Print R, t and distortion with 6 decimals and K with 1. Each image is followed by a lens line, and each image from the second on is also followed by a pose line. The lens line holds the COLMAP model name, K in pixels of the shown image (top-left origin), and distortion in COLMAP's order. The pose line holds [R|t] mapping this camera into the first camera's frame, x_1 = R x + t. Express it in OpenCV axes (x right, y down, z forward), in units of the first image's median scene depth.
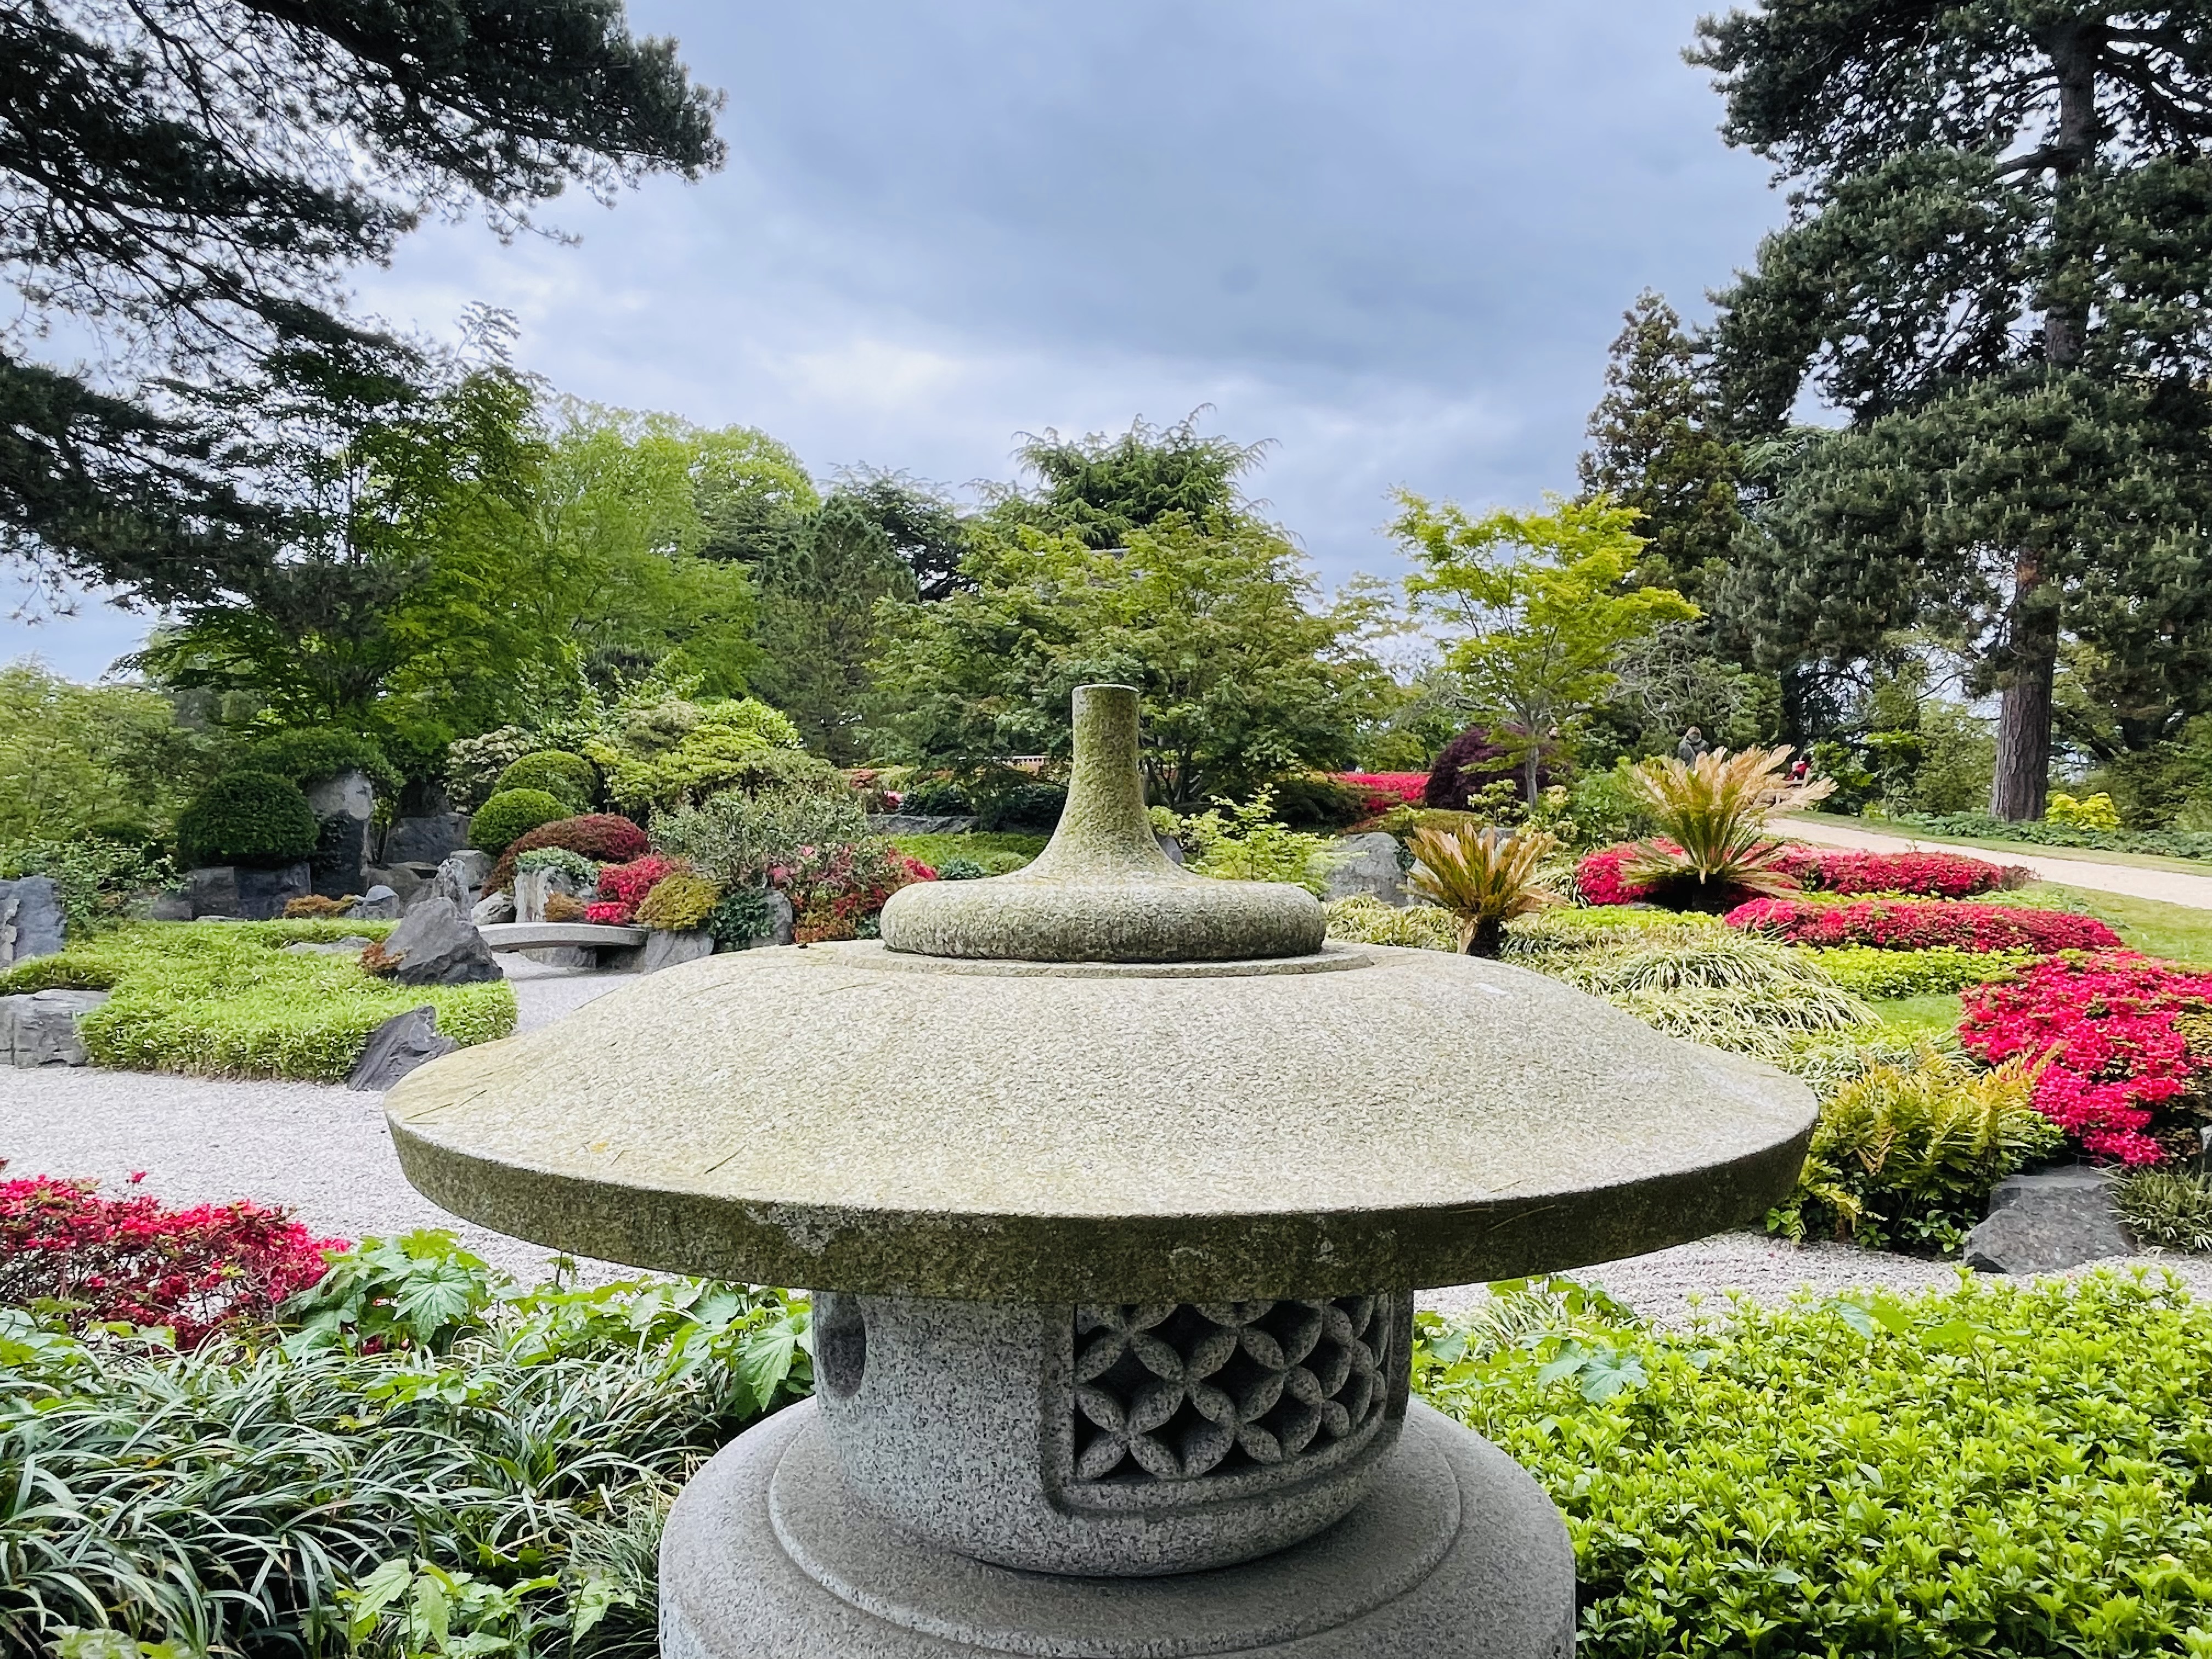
lens RADIAL K [[1371.0, 0, 1107.2], [0, 1371.0, 825.6], [0, 0, 1]] dist [0.005601, 0.002391]
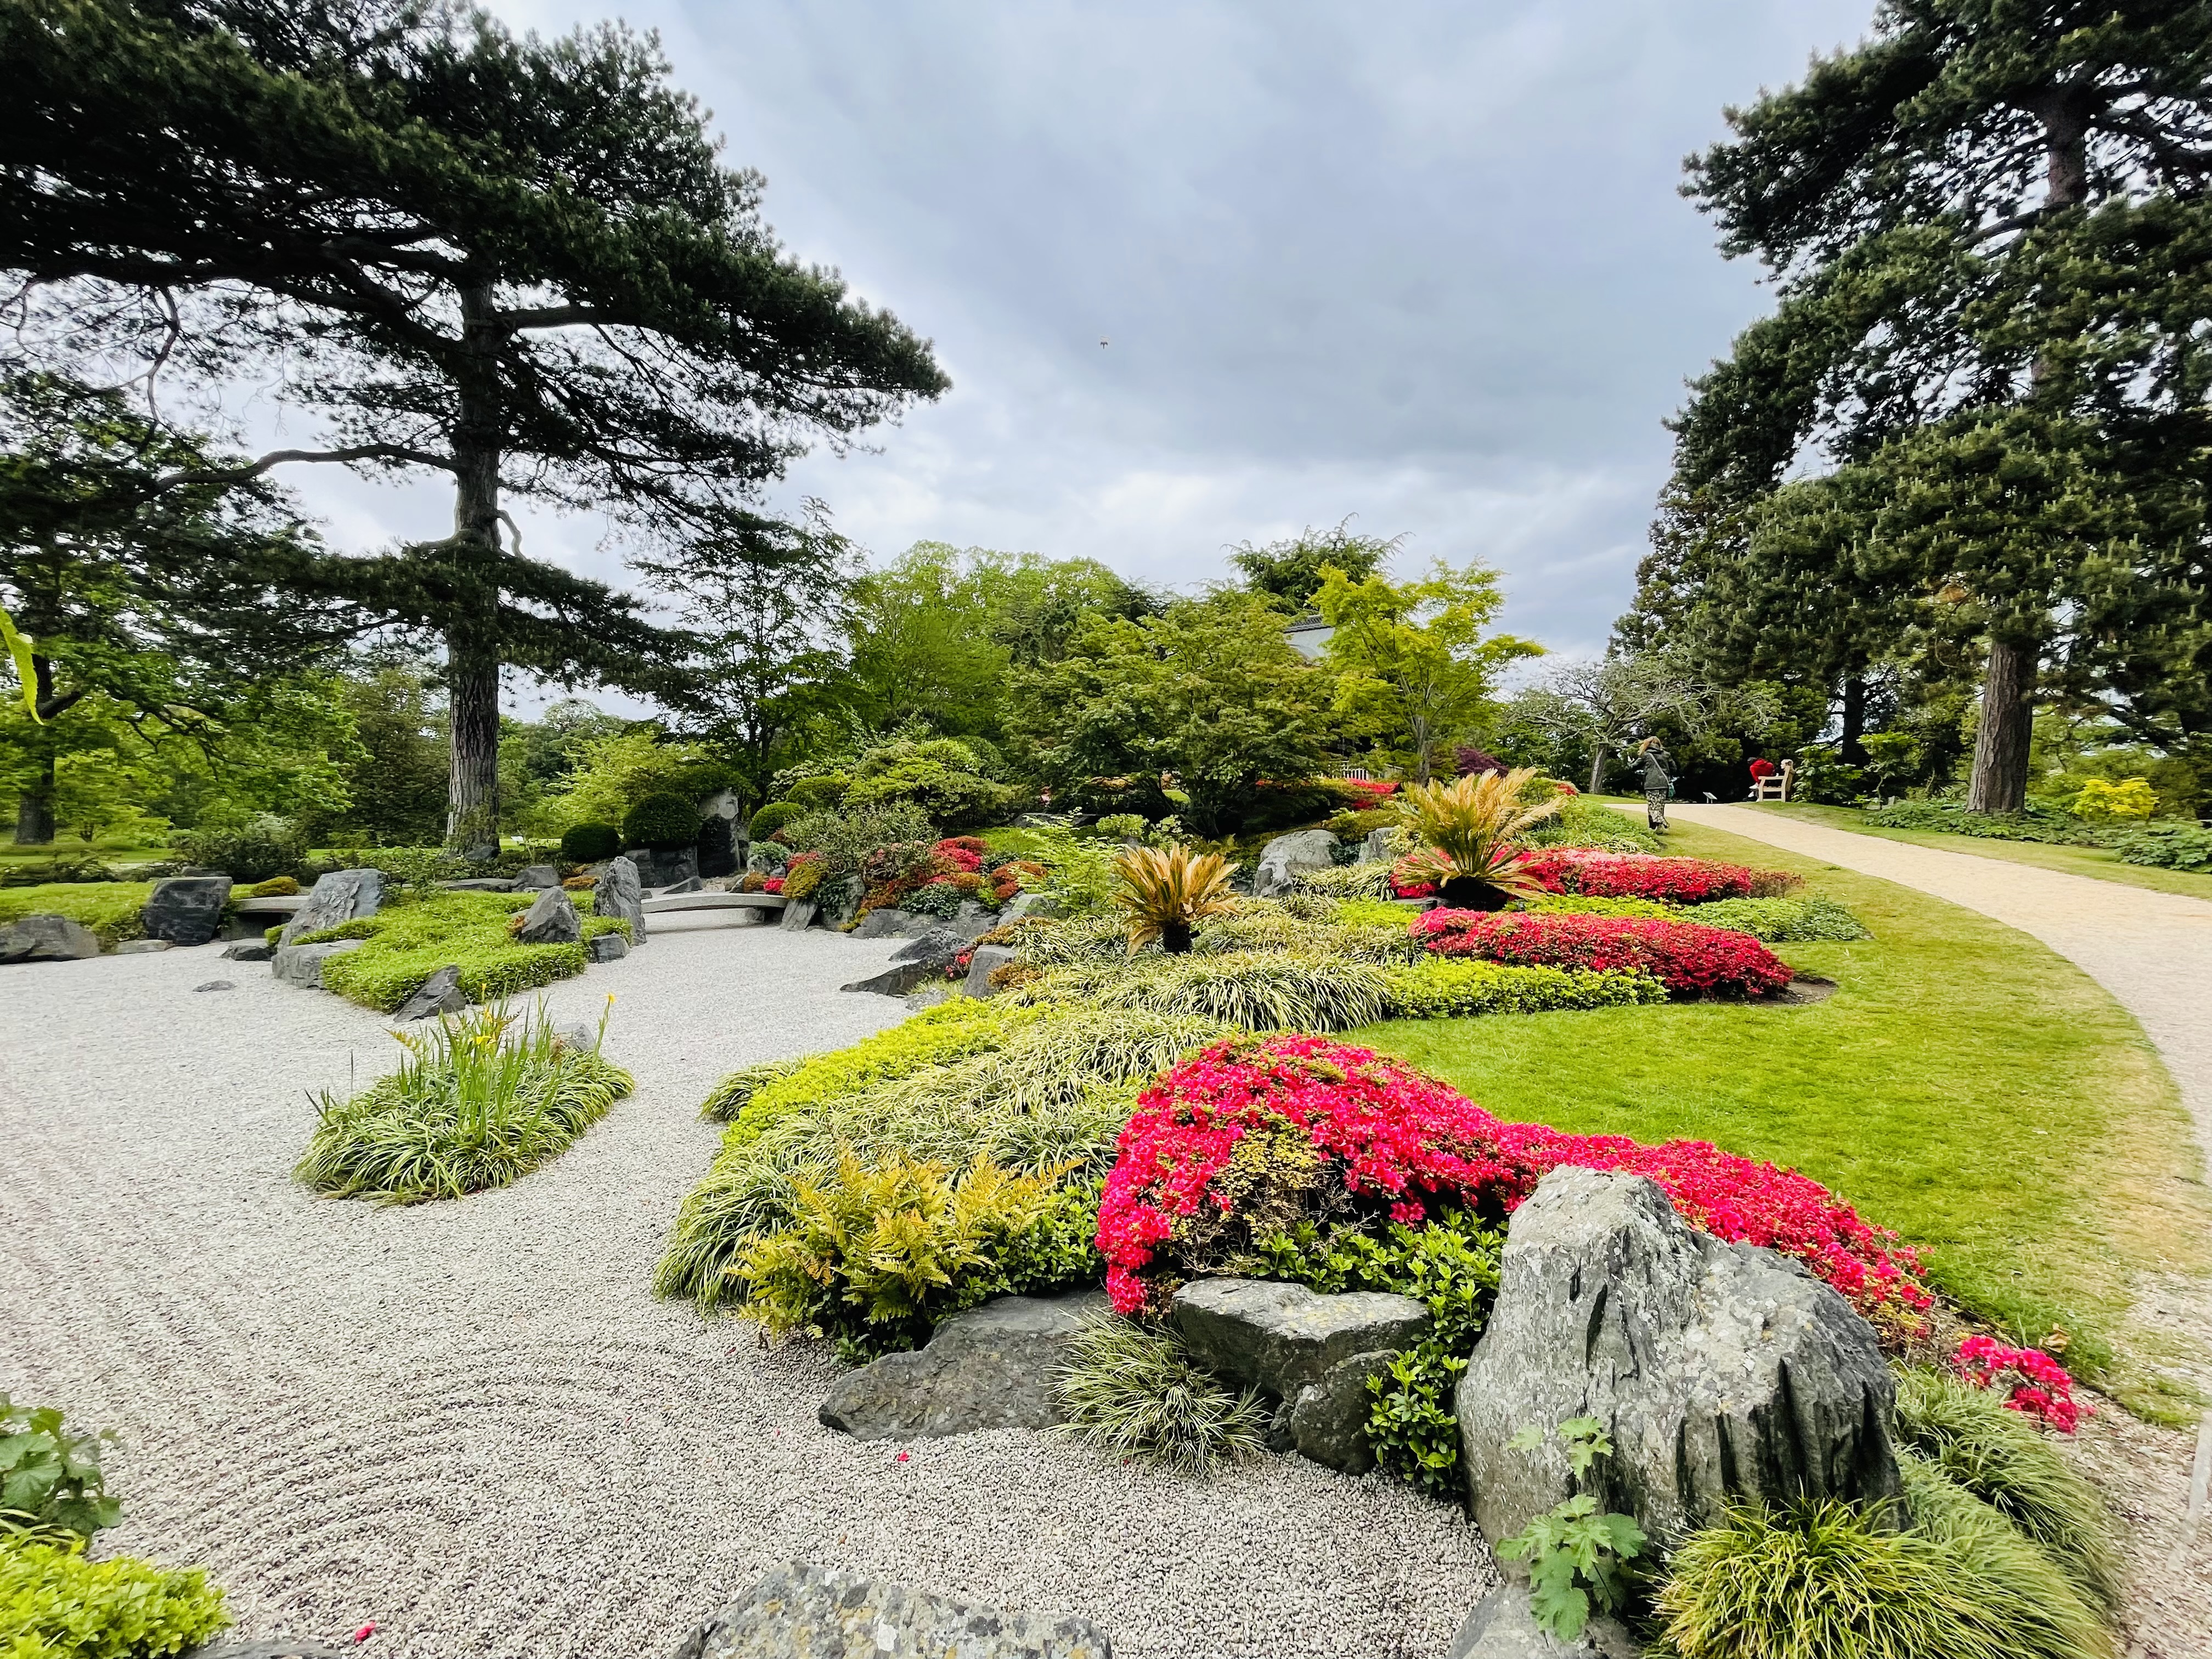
lens RADIAL K [[882.0, 0, 1105.3], [0, 882.0, 835.3], [0, 0, 1]] dist [-0.001609, 0.000399]
pose [[0.960691, -0.000363, -0.277621, 0.152184], [0.009909, 0.999407, 0.032985, -0.012616], [0.277444, -0.034439, 0.960124, 0.081168]]
